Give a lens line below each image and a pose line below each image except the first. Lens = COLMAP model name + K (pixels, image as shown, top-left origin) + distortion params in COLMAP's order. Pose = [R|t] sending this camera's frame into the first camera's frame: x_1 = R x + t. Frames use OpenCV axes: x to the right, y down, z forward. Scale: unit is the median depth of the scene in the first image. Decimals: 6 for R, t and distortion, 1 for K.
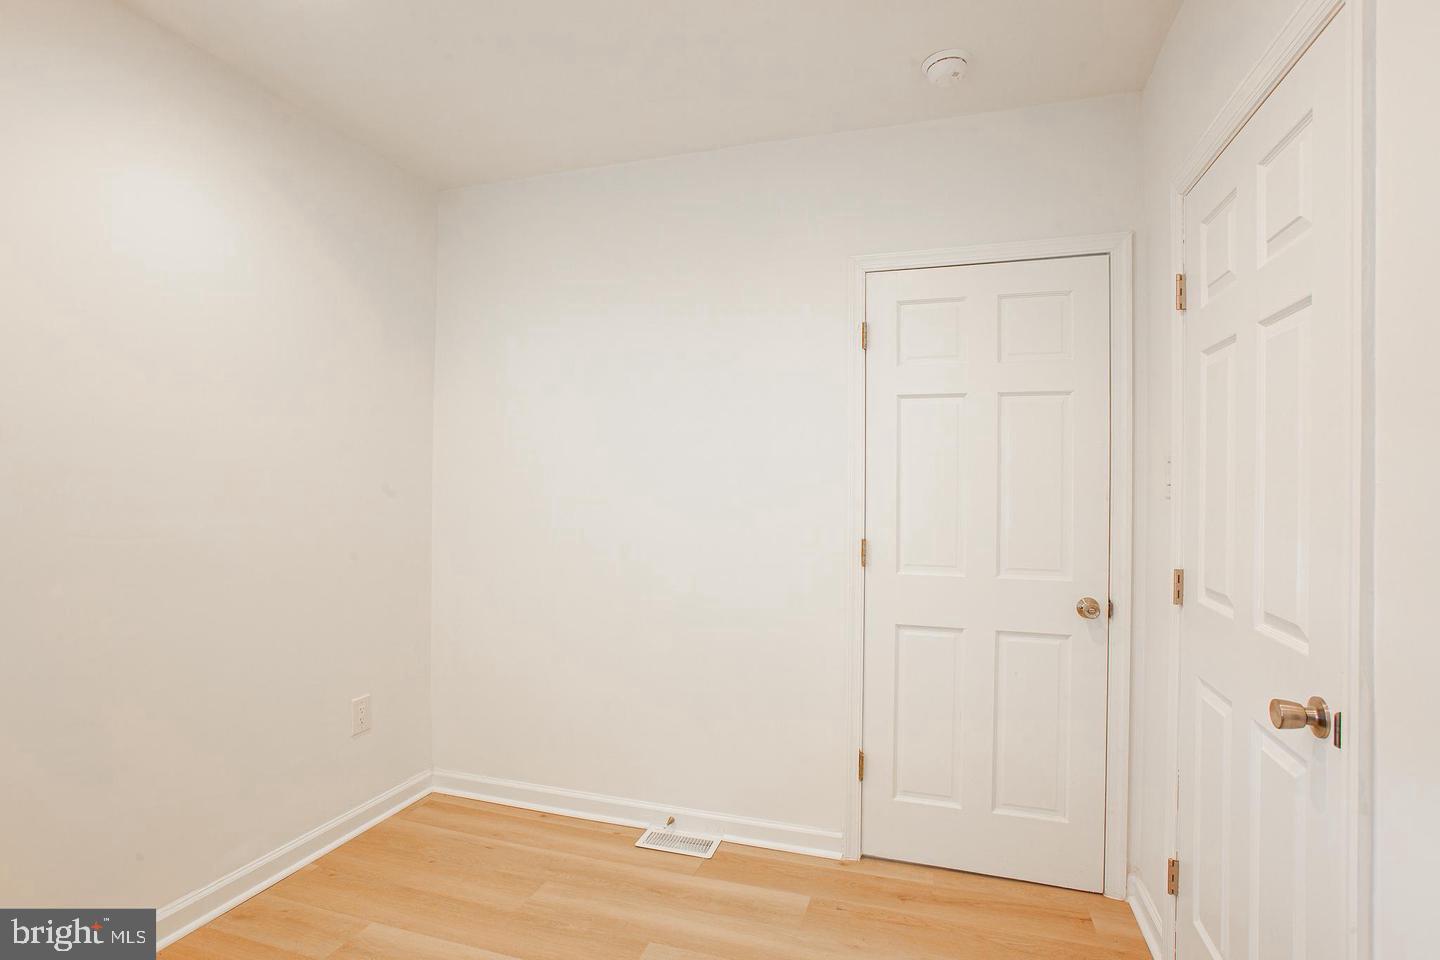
lens RADIAL K [[707.6, 0, 720.0], [0, 707.6, 480.0], [0, 0, 1]] dist [-0.057073, 0.000314]
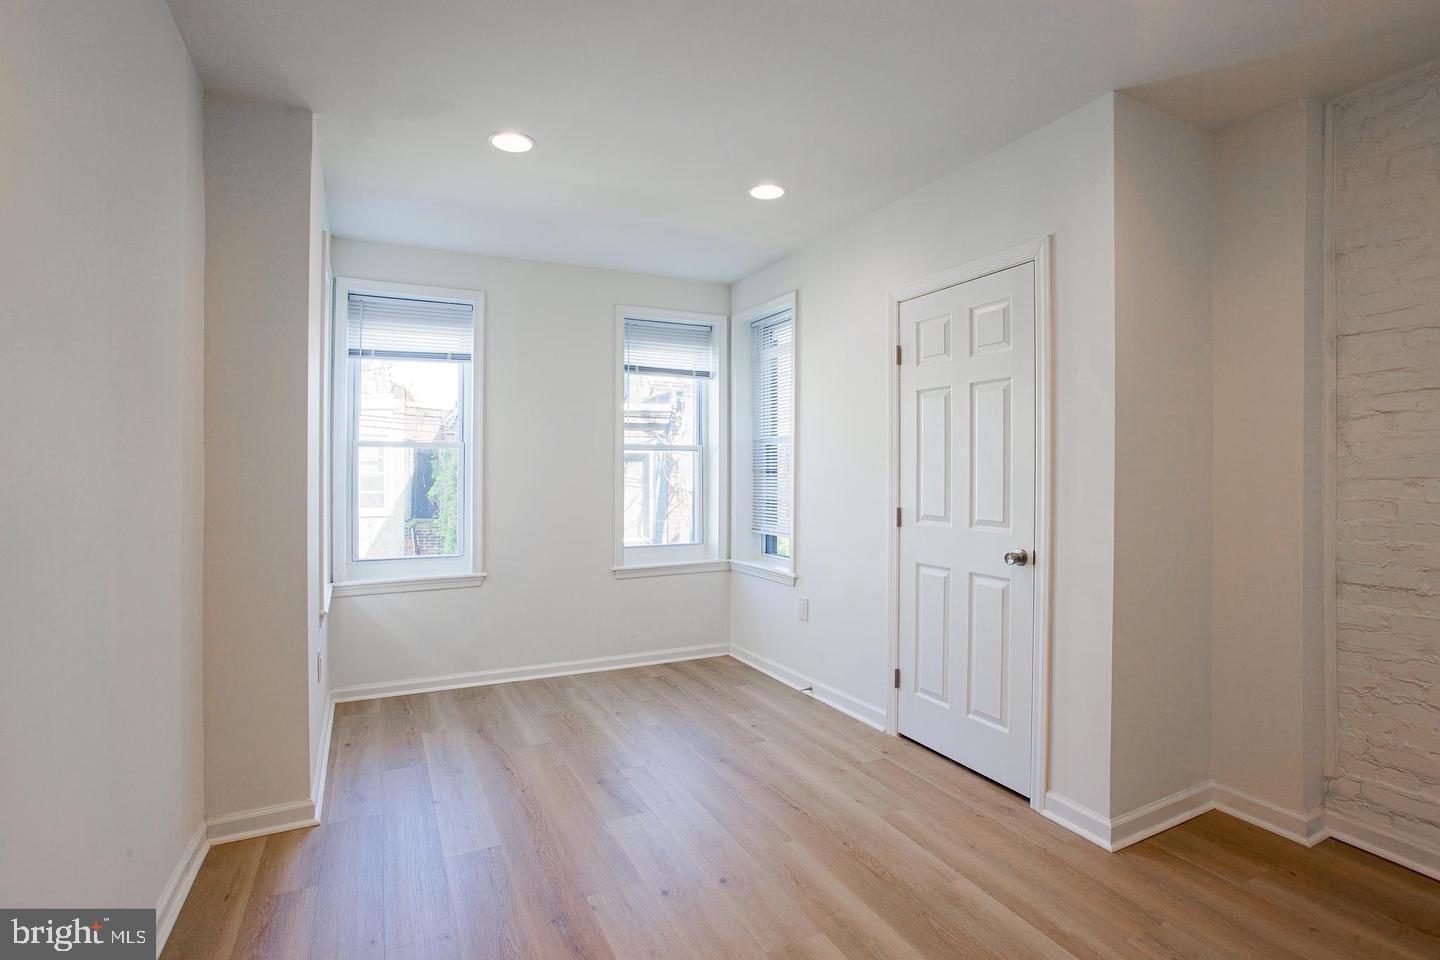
lens RADIAL K [[707.6, 0, 720.0], [0, 707.6, 480.0], [0, 0, 1]] dist [-0.057073, 0.000314]
pose [[0.684935, -0.005503, -0.728584, 0.969960], [0.007298, 0.999973, -0.000692, 0.042786], [0.728568, -0.004843, 0.684957, -0.191571]]
